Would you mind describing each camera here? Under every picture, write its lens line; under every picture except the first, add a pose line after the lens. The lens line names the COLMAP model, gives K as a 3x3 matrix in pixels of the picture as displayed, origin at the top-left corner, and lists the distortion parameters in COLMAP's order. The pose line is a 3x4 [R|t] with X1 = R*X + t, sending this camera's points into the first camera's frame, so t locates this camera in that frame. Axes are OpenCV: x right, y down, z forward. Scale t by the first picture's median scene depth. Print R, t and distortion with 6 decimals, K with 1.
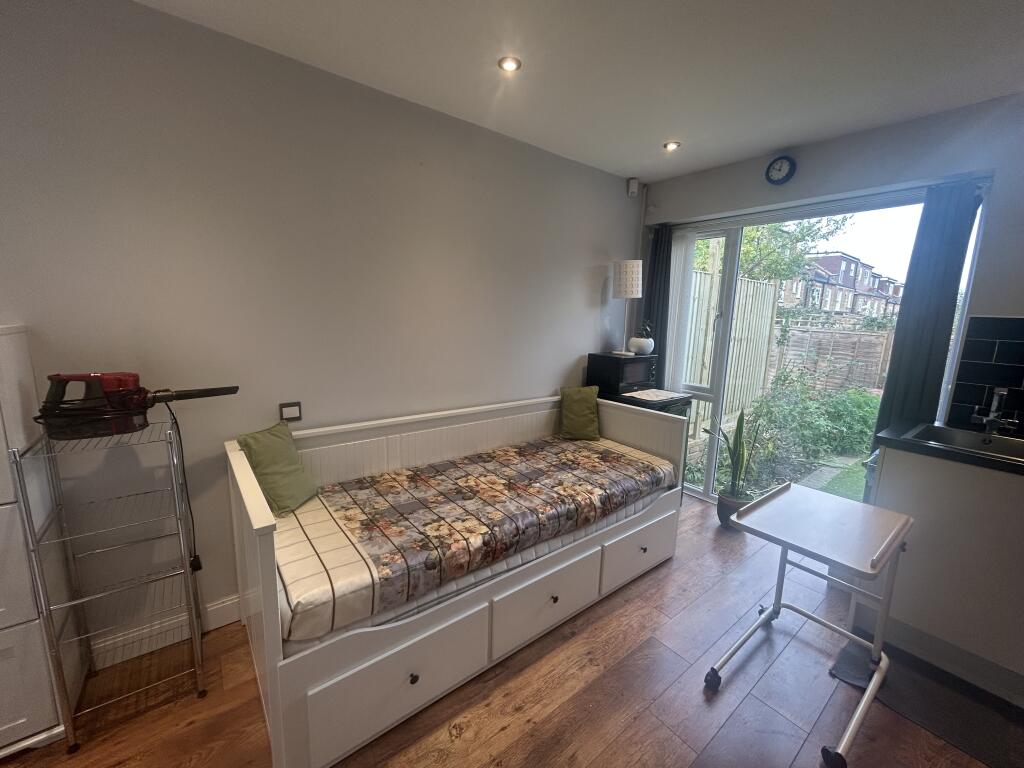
lens RADIAL K [[414.2, 0, 512.0], [0, 414.2, 384.0], [0, 0, 1]] dist [-0.000728, -0.000155]
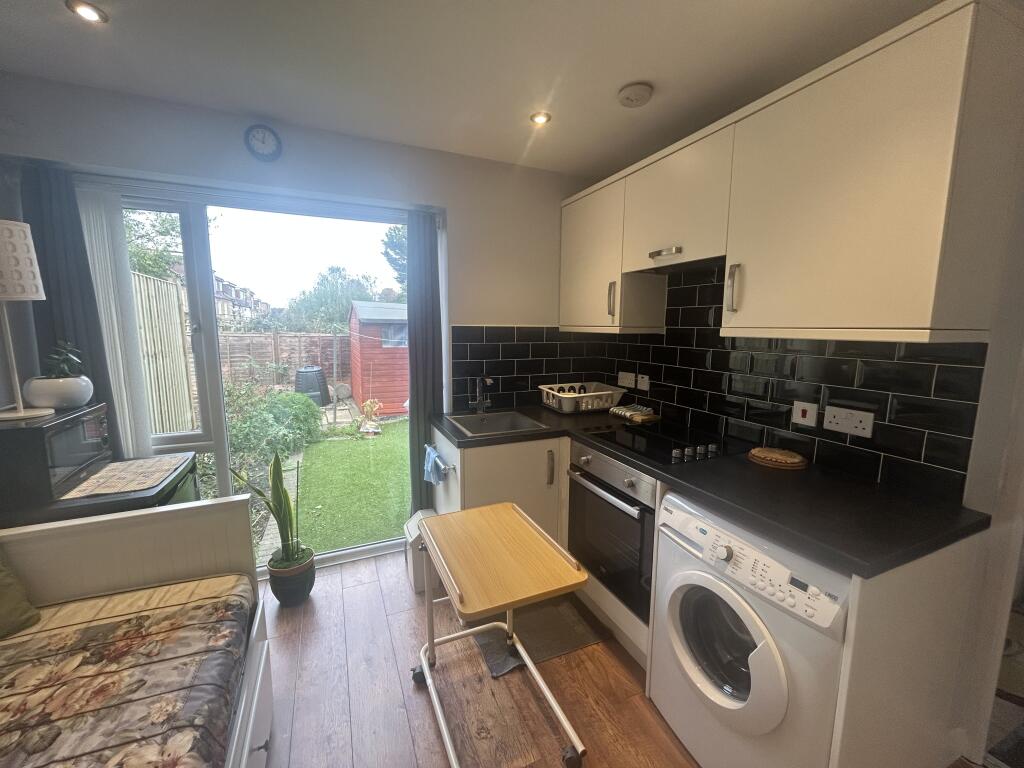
lens RADIAL K [[414.2, 0, 512.0], [0, 414.2, 384.0], [0, 0, 1]] dist [-0.000728, -0.000155]
pose [[0.250458, -0.165838, 0.953818, -0.048826], [0.168019, 0.977714, 0.125874, -0.088753], [-0.953436, 0.128734, 0.272741, 0.386220]]
